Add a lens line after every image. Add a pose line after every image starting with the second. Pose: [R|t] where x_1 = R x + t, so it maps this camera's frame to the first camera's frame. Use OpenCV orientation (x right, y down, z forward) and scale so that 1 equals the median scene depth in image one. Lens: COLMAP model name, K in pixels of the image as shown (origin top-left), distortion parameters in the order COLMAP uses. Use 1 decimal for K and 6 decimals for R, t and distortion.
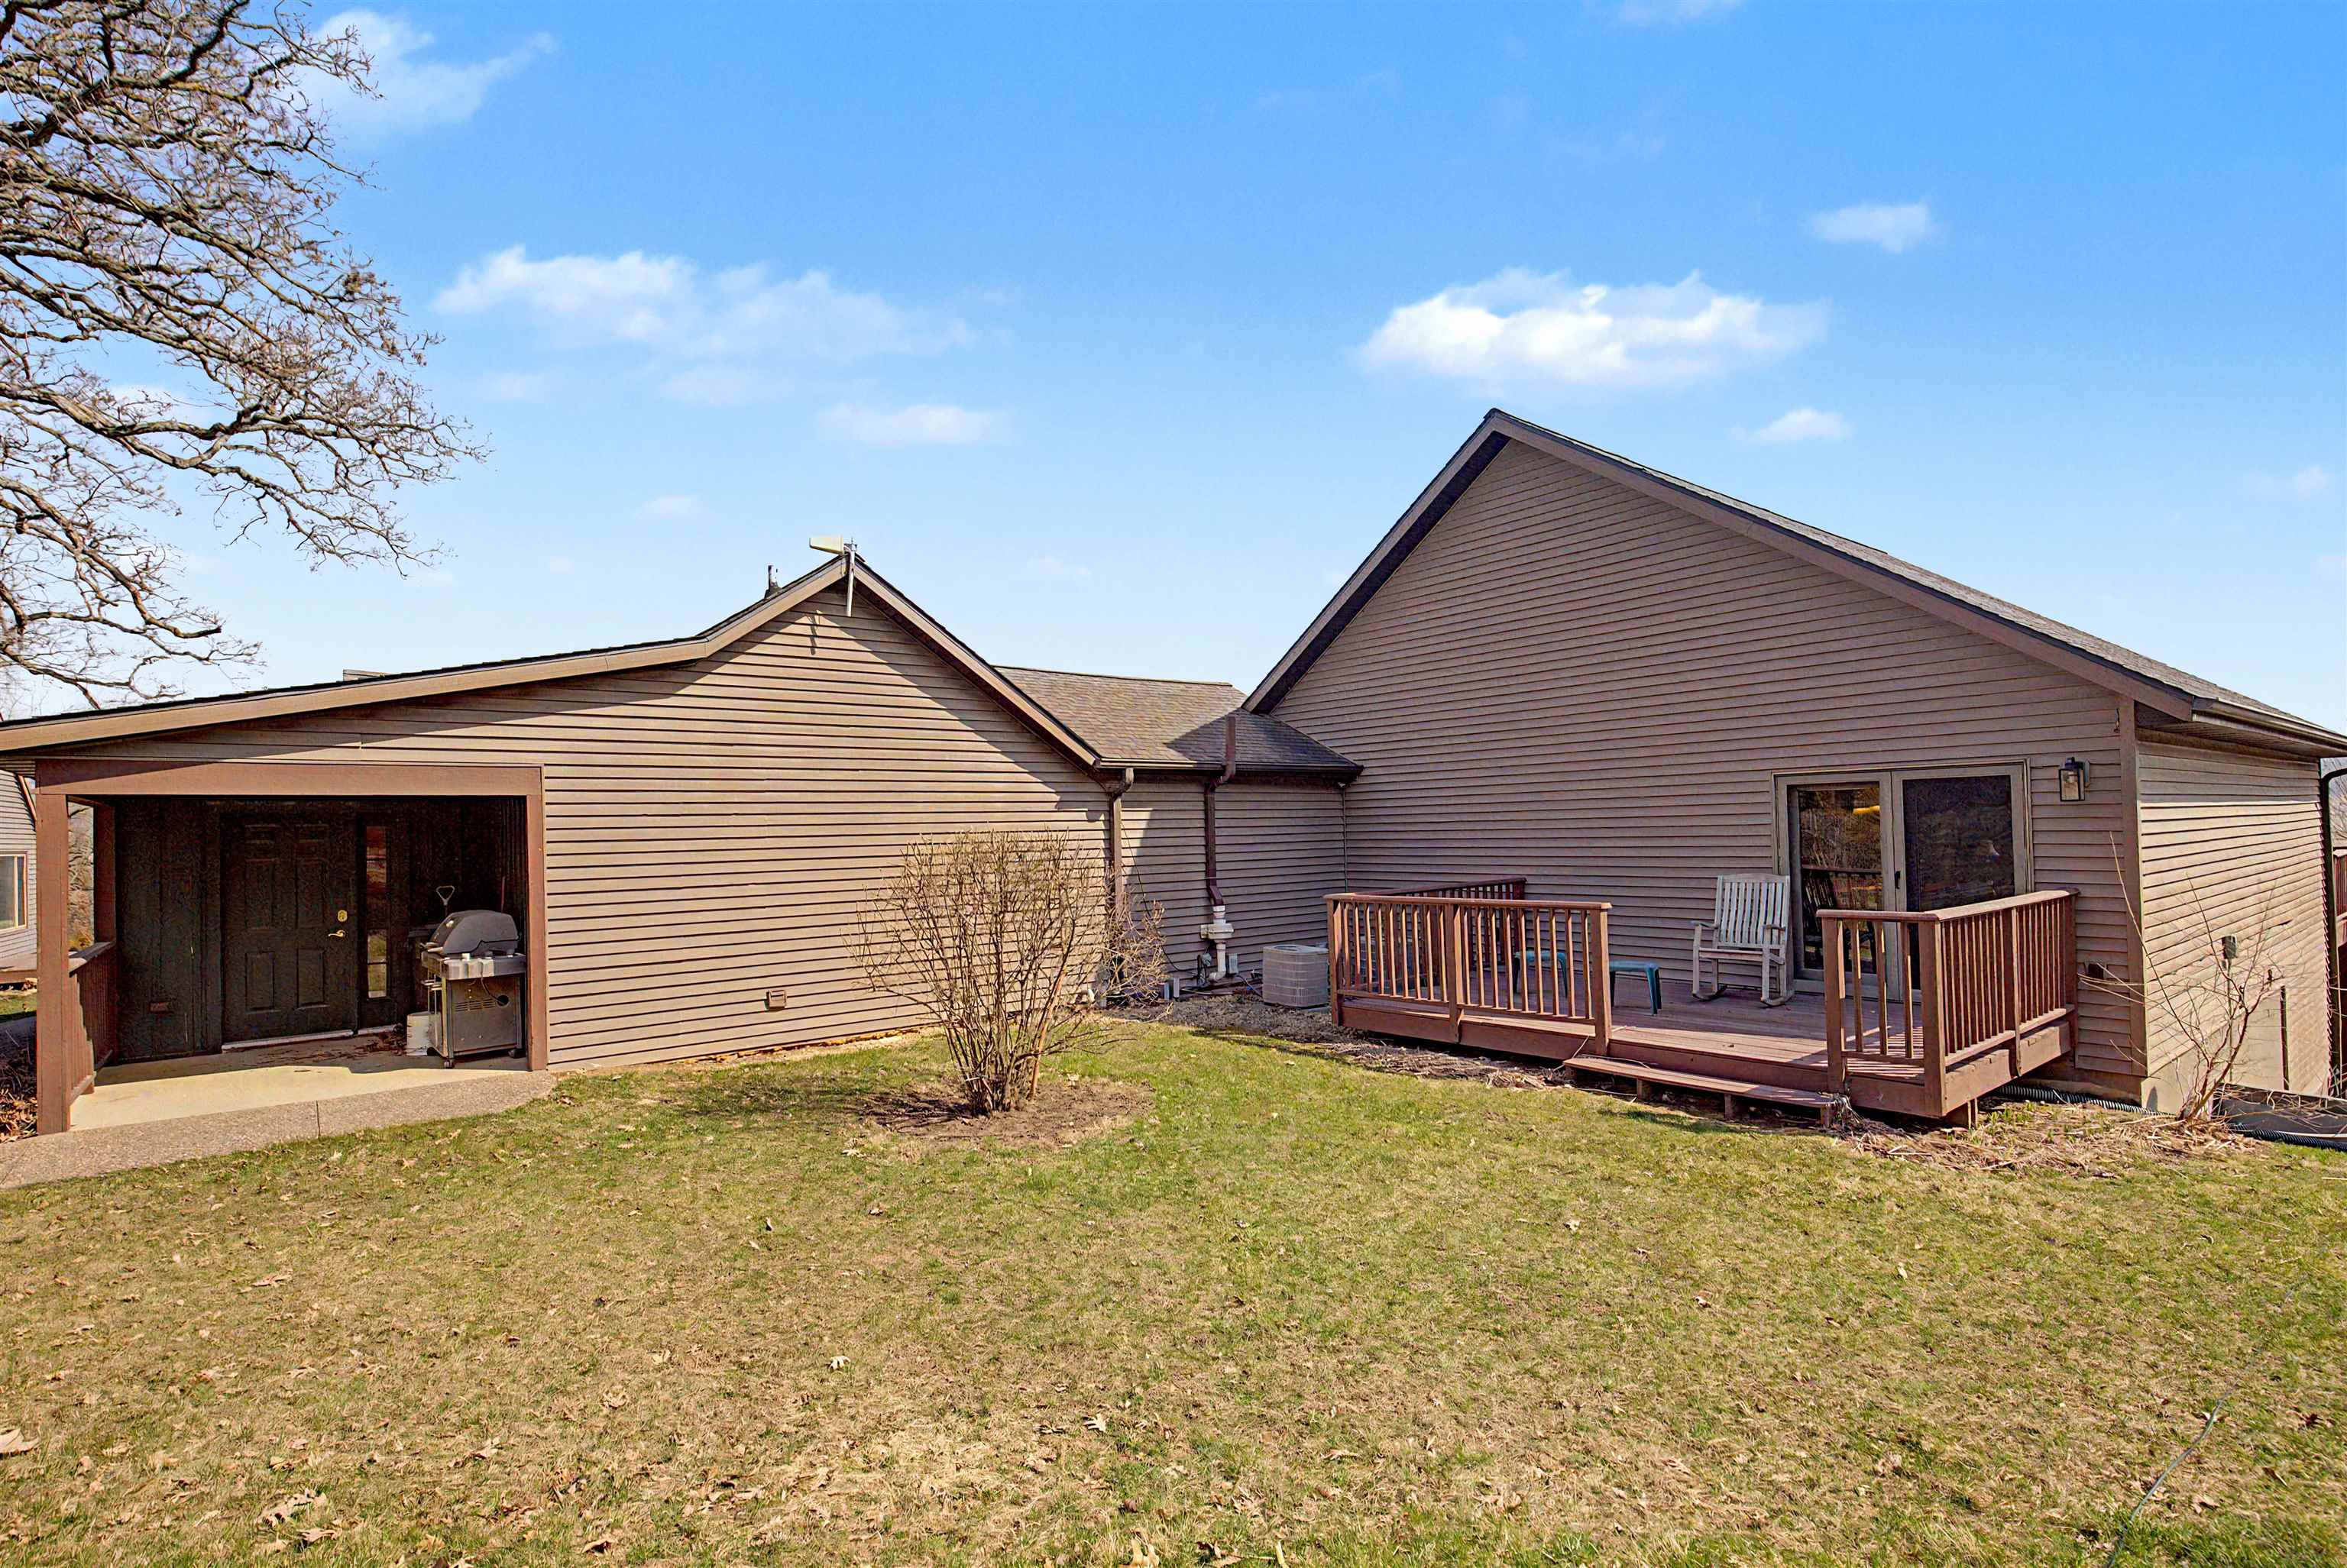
lens RADIAL K [[1084.8, 0, 1160.7], [0, 1084.8, 798.0], [0, 0, 1]] dist [0.000360, -0.000070]
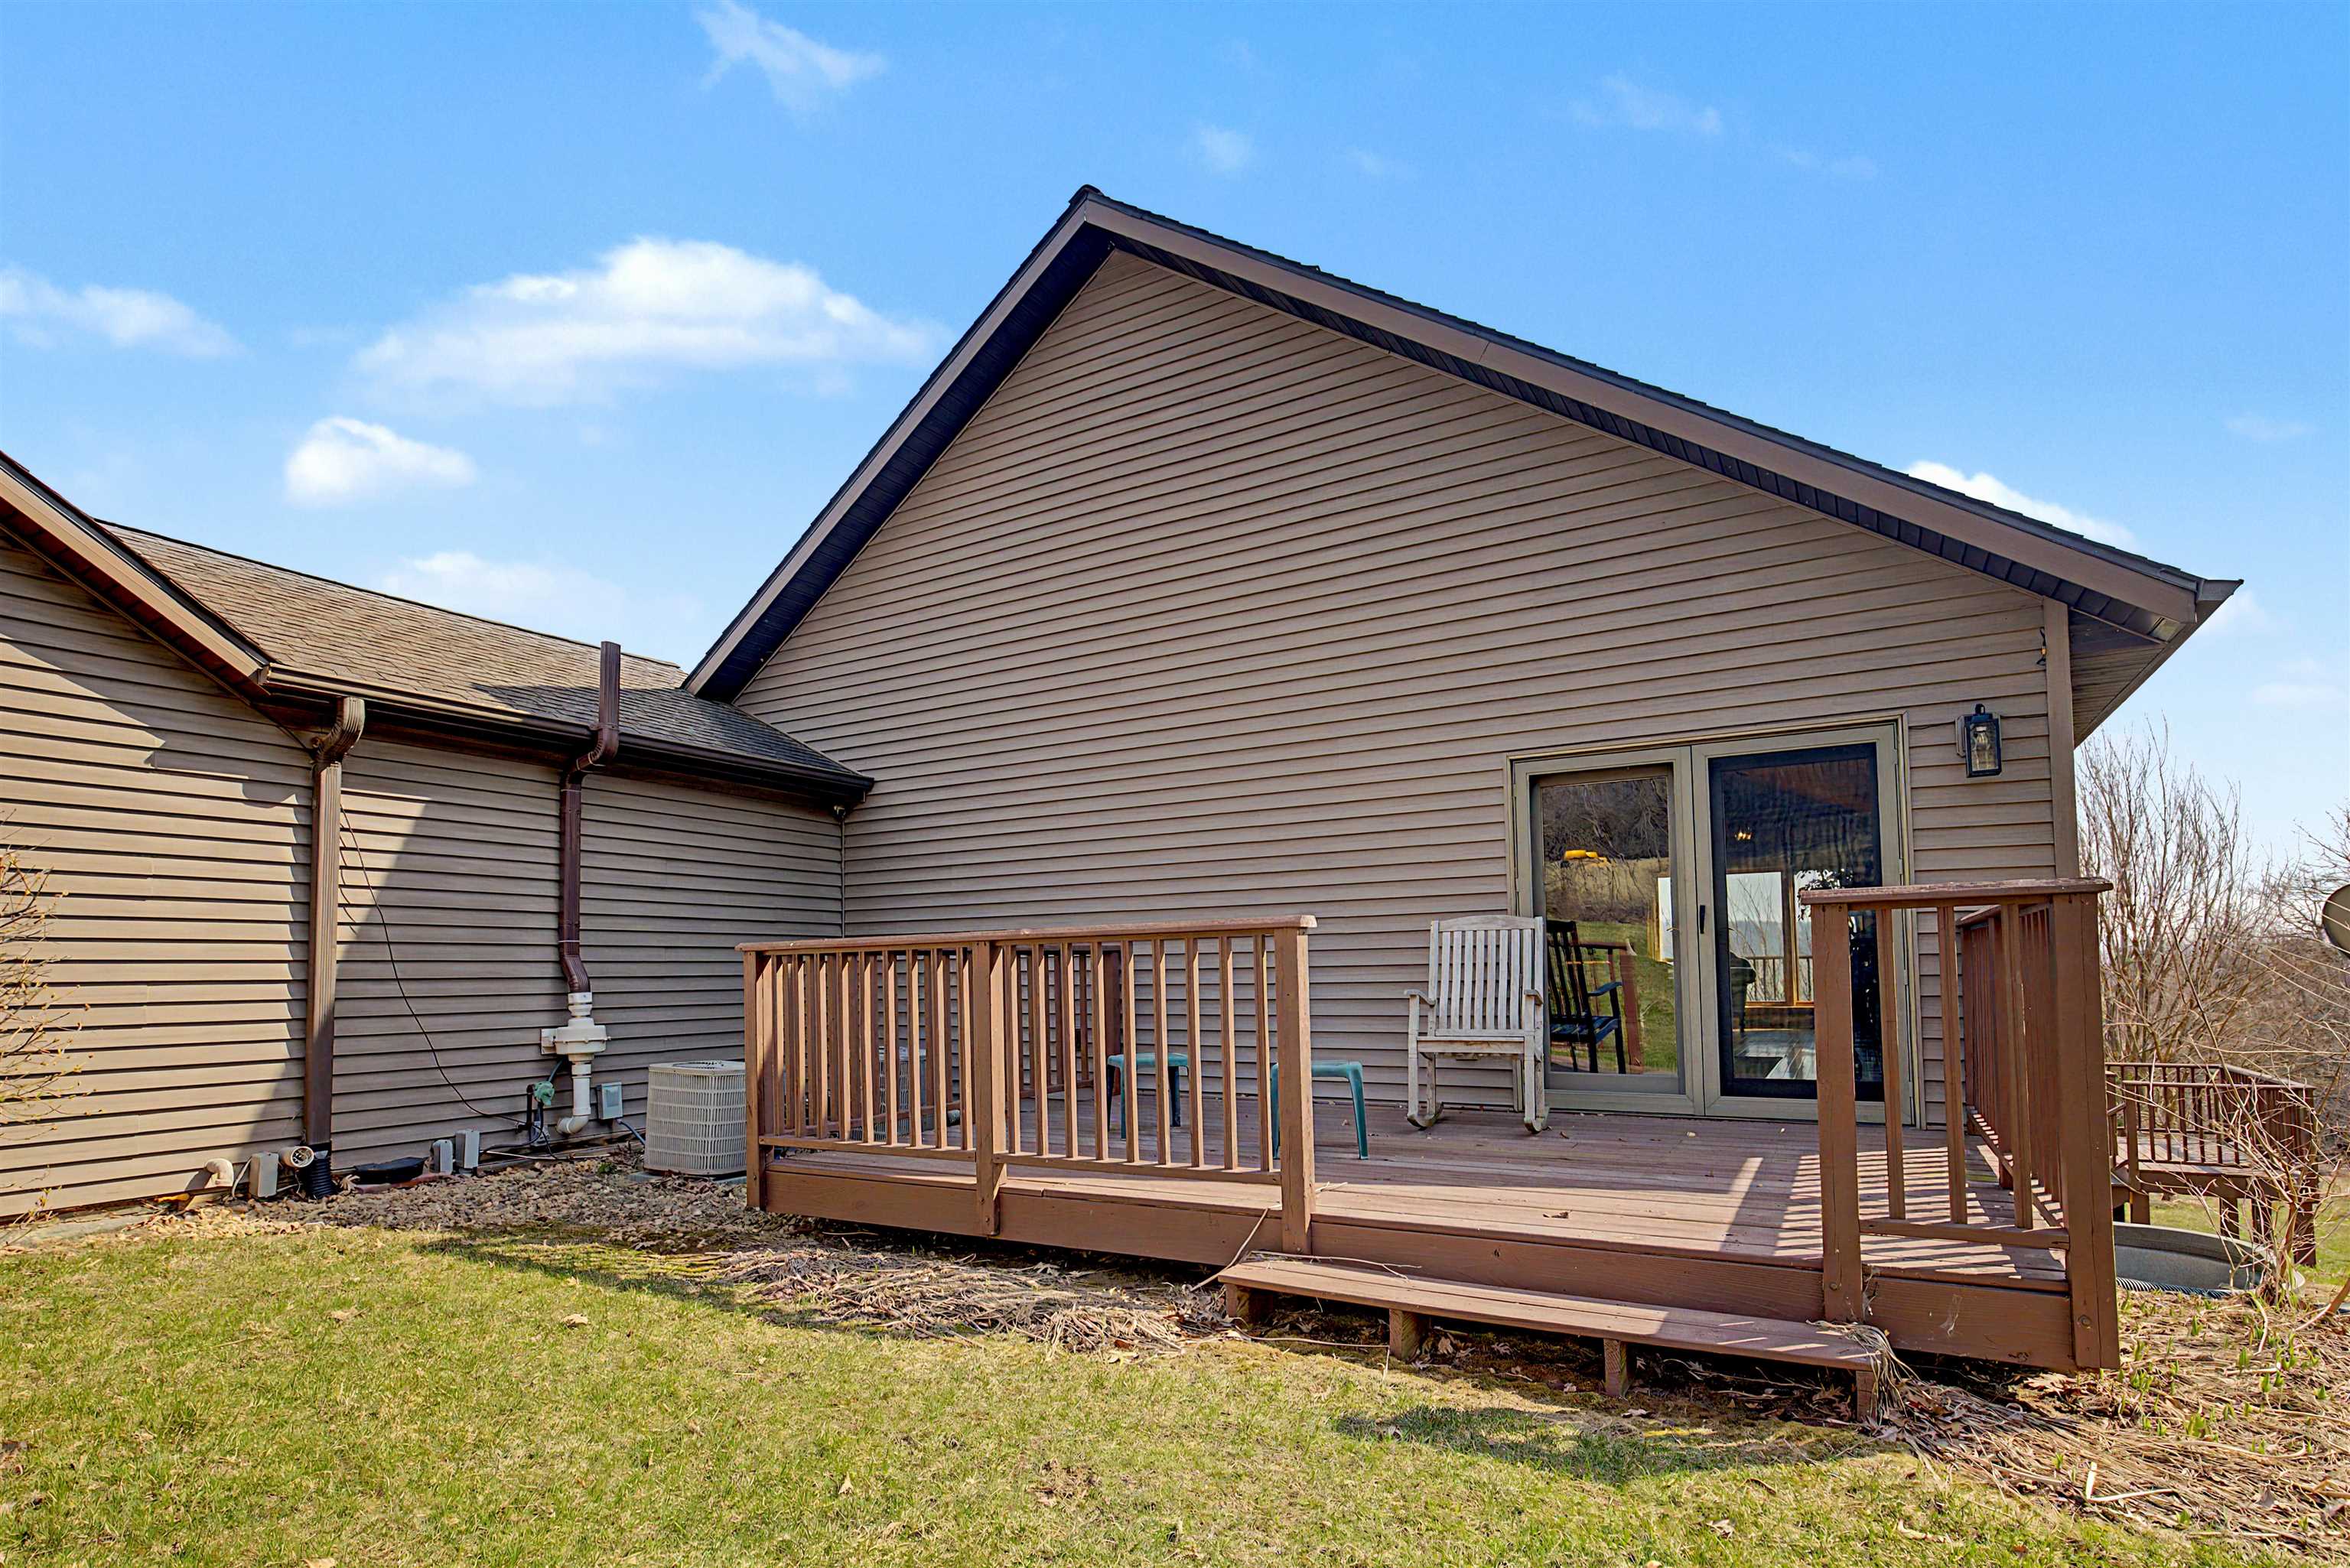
lens RADIAL K [[1163.0, 0, 1146.3], [0, 1163.0, 935.3], [0, 0, 1]] dist [0.000849, 0.000039]
pose [[0.934509, 0.021377, 0.355297, 0.138274], [-0.019263, 0.999769, -0.009487, 0.088594], [-0.355418, 0.002022, 0.934705, 0.452813]]
